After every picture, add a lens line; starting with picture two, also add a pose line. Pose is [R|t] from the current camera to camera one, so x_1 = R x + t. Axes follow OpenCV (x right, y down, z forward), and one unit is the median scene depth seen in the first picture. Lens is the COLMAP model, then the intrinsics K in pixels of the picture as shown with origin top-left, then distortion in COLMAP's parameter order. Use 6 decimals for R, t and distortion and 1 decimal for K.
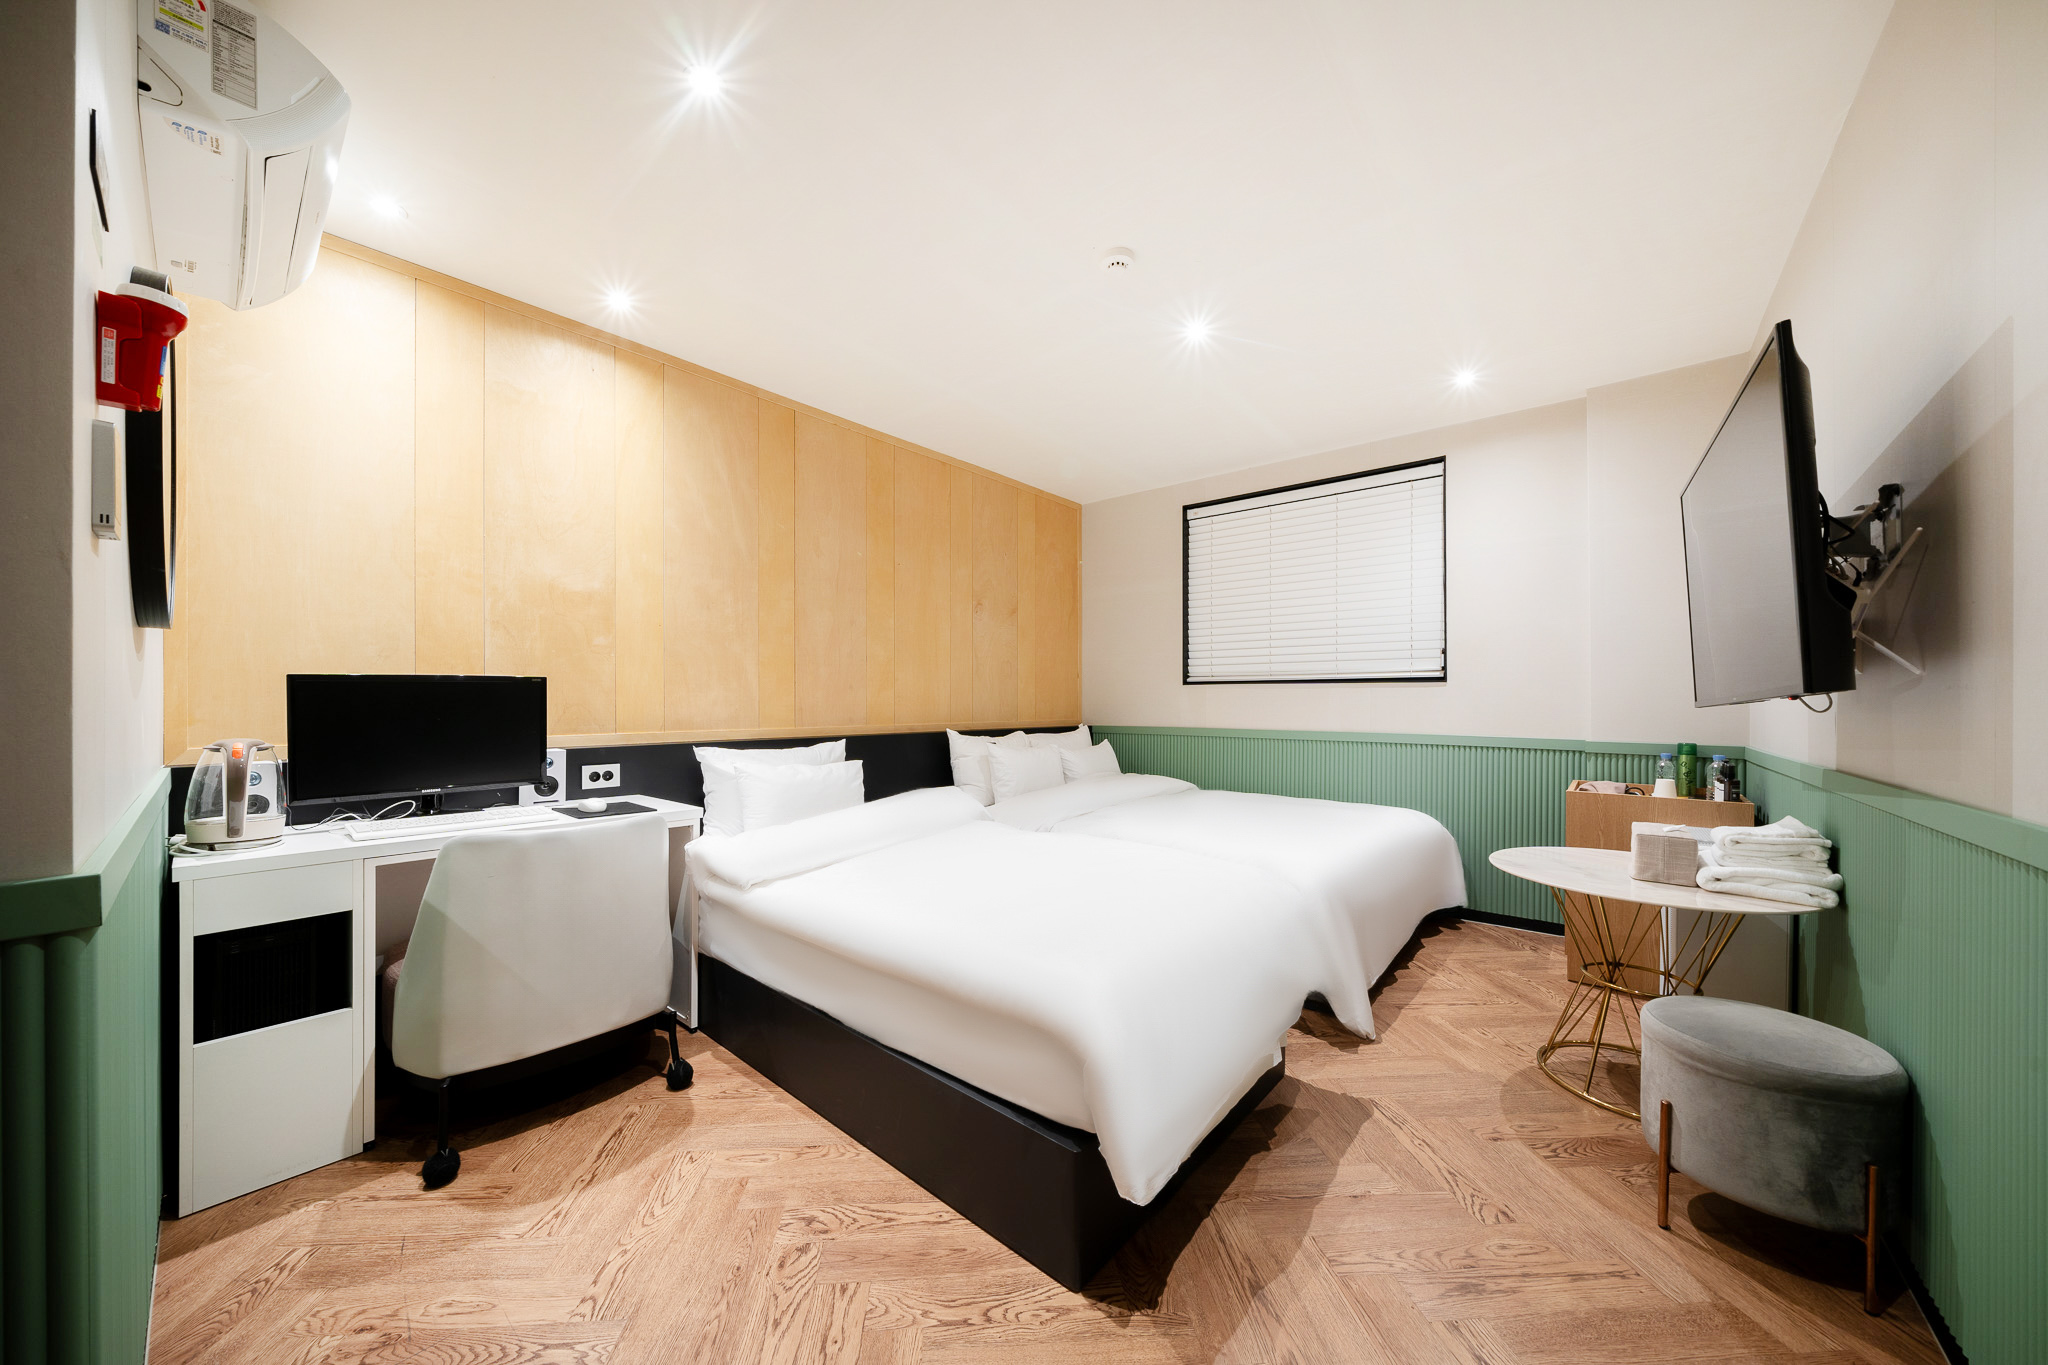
lens RADIAL K [[722.2, 0, 1005.8], [0, 722.2, 698.8], [0, 0, 1]] dist [-0.001871, -0.000111]
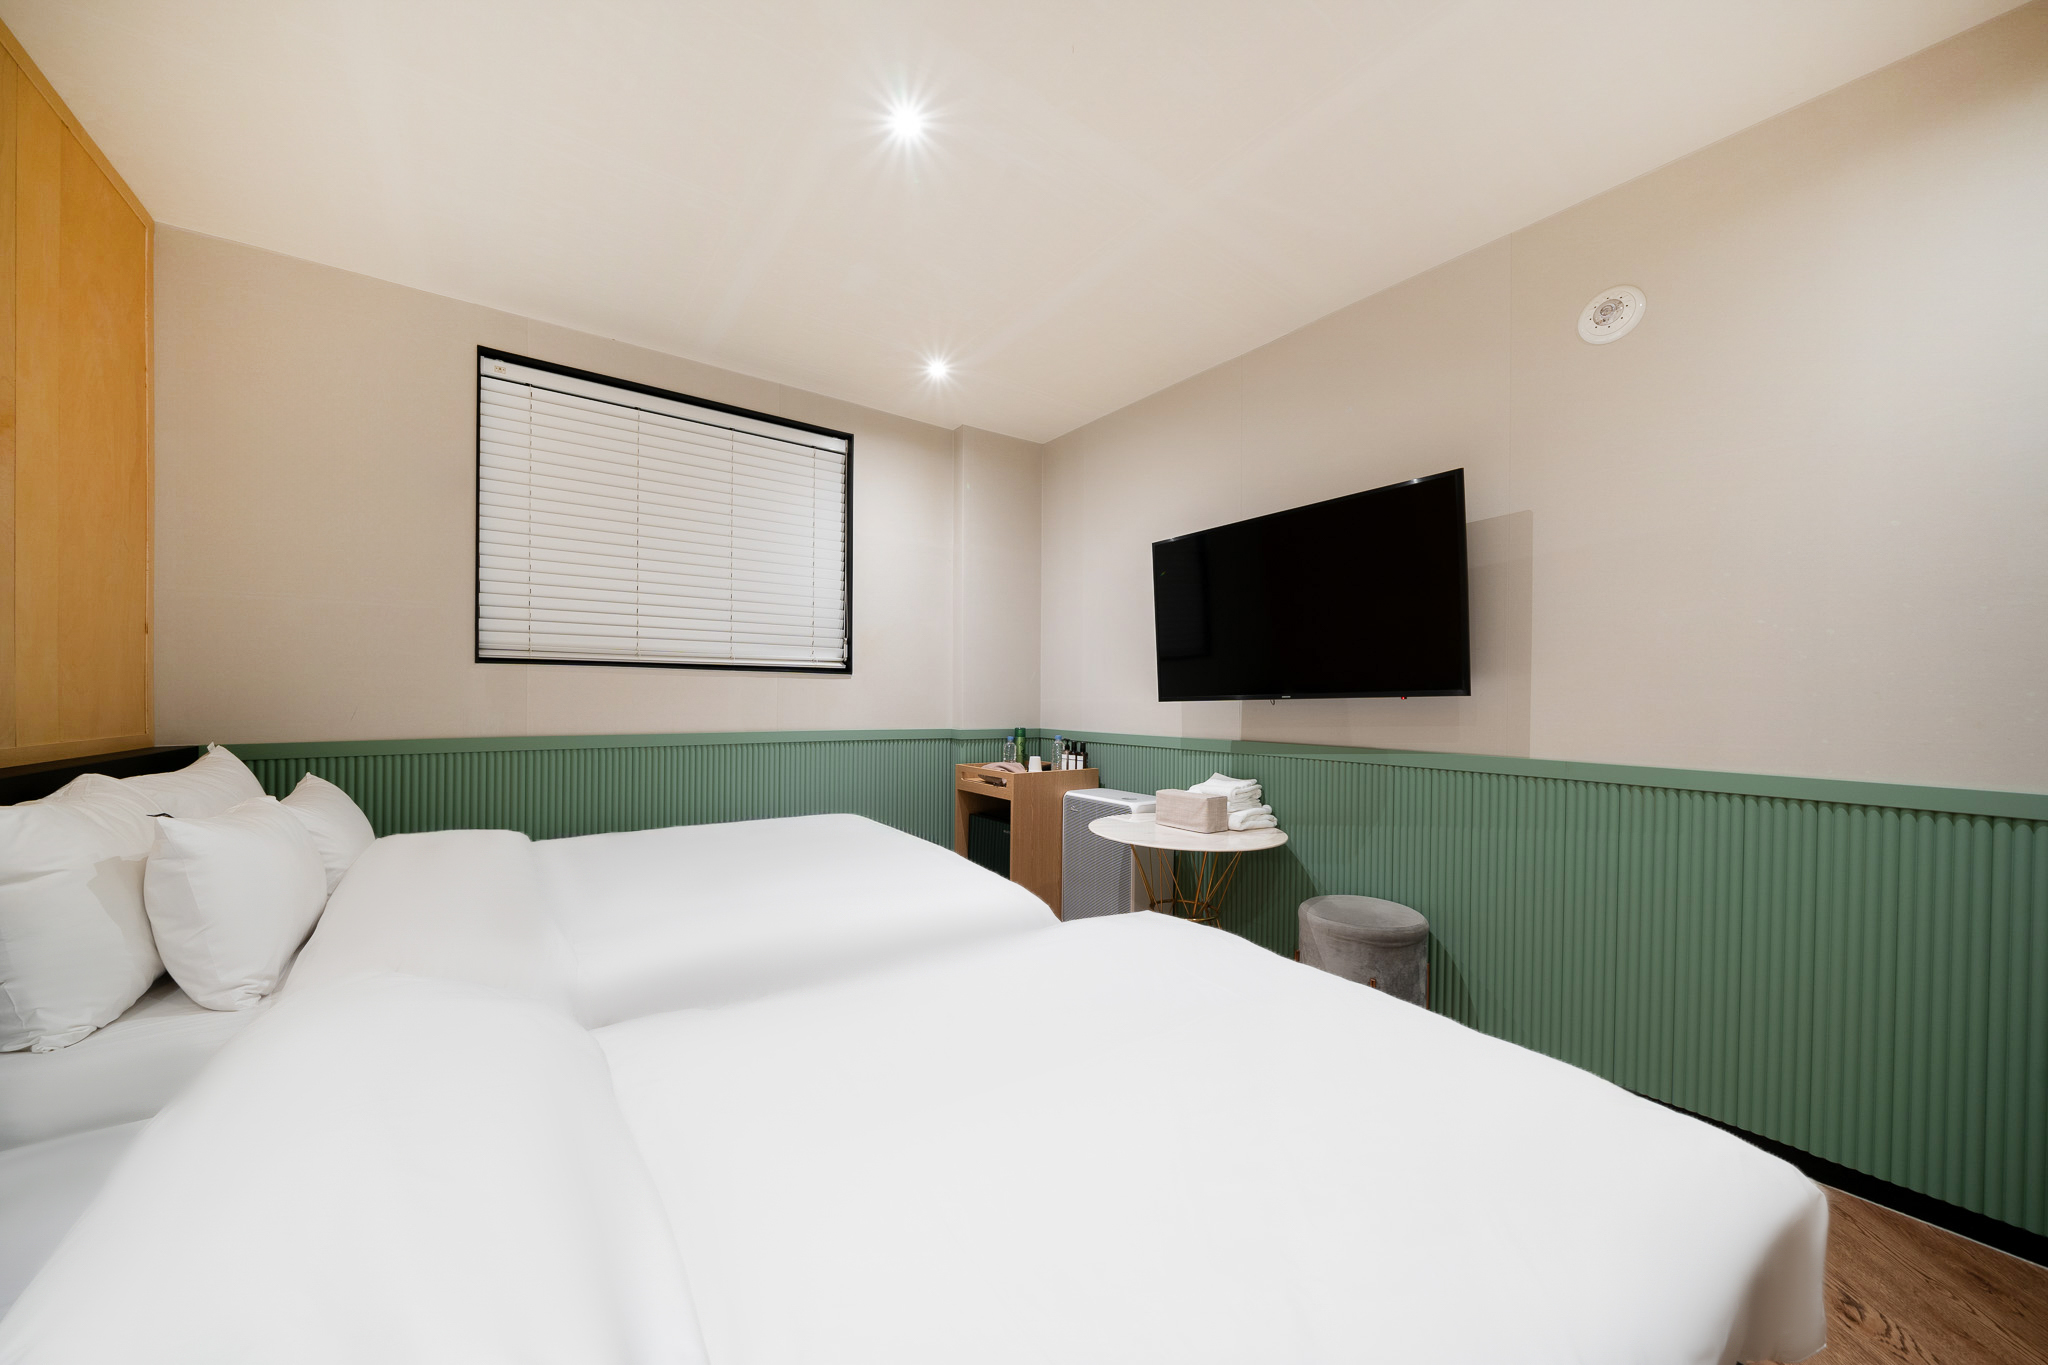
lens RADIAL K [[722.2, 0, 1005.8], [0, 722.2, 698.8], [0, 0, 1]] dist [-0.001871, -0.000111]
pose [[0.210843, -0.006159, 0.977500, -0.301214], [-0.011699, 0.999893, 0.008823, -0.001930], [-0.977450, -0.013296, 0.210749, 0.657919]]
